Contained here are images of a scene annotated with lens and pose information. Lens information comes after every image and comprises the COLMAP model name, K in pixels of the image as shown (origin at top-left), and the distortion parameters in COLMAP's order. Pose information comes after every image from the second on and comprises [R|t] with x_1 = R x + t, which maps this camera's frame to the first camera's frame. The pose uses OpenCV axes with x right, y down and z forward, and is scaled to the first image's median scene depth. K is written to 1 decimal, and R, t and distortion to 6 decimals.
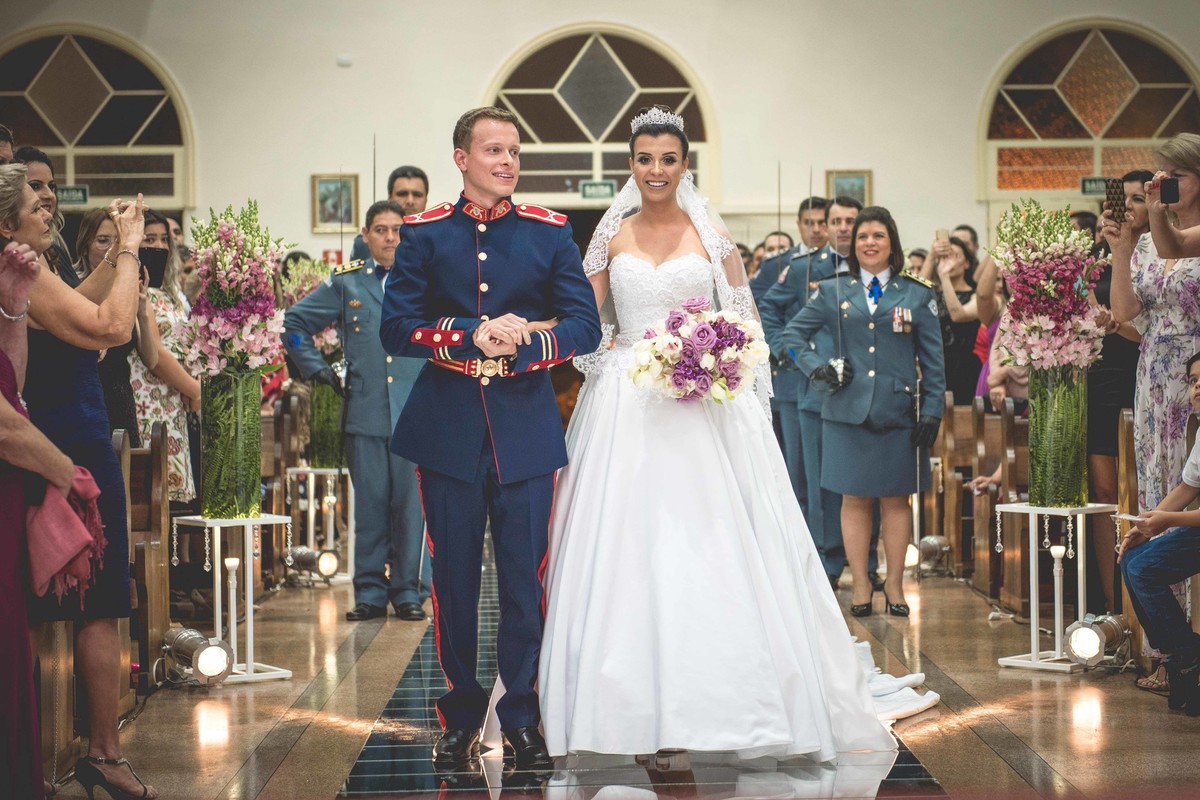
lens RADIAL K [[2511.5, 0, 641.9], [0, 2511.5, 374.8], [0, 0, 1]] dist [0.095933, 0.000000]
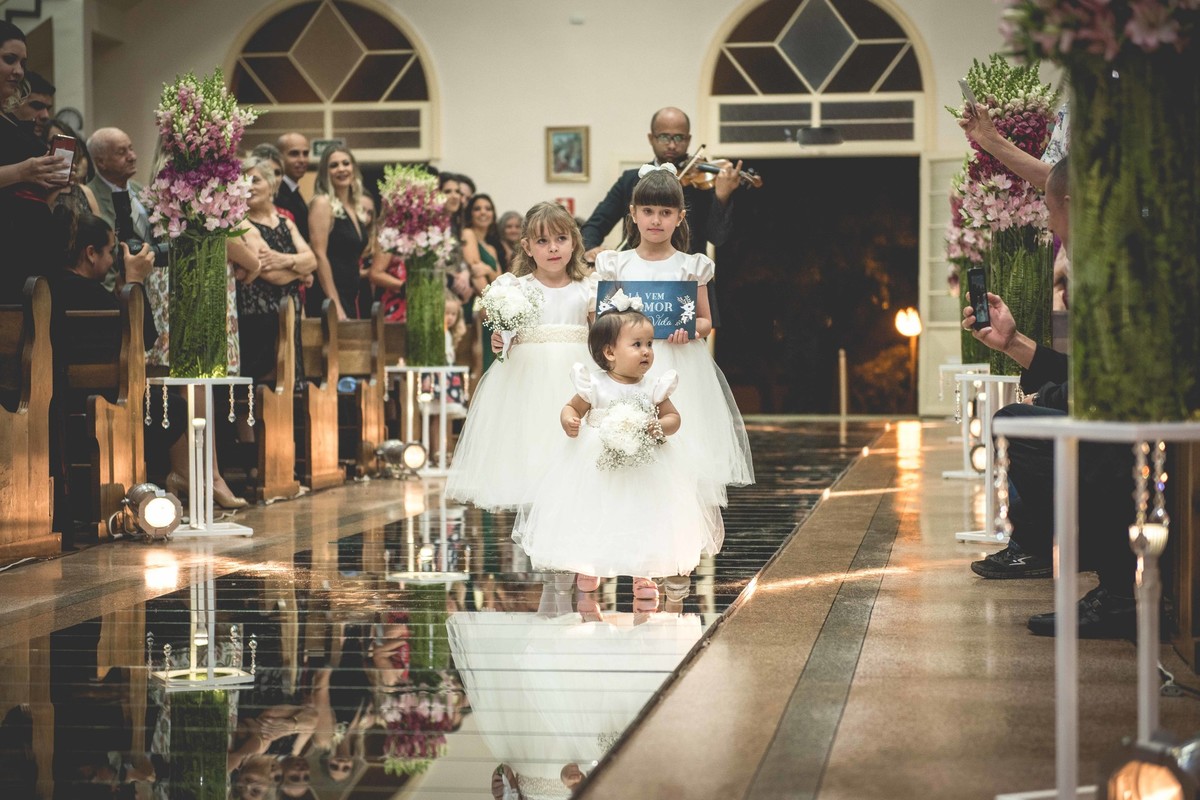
lens RADIAL K [[2296.1, 0, 601.0], [0, 2296.1, 403.6], [0, 0, 1]] dist [0.161311, 0.000000]
pose [[0.983620, 0.012095, -0.179848, 0.138129], [-0.009034, 0.999800, 0.017827, 0.040236], [0.180027, -0.015911, 0.983533, 0.087405]]
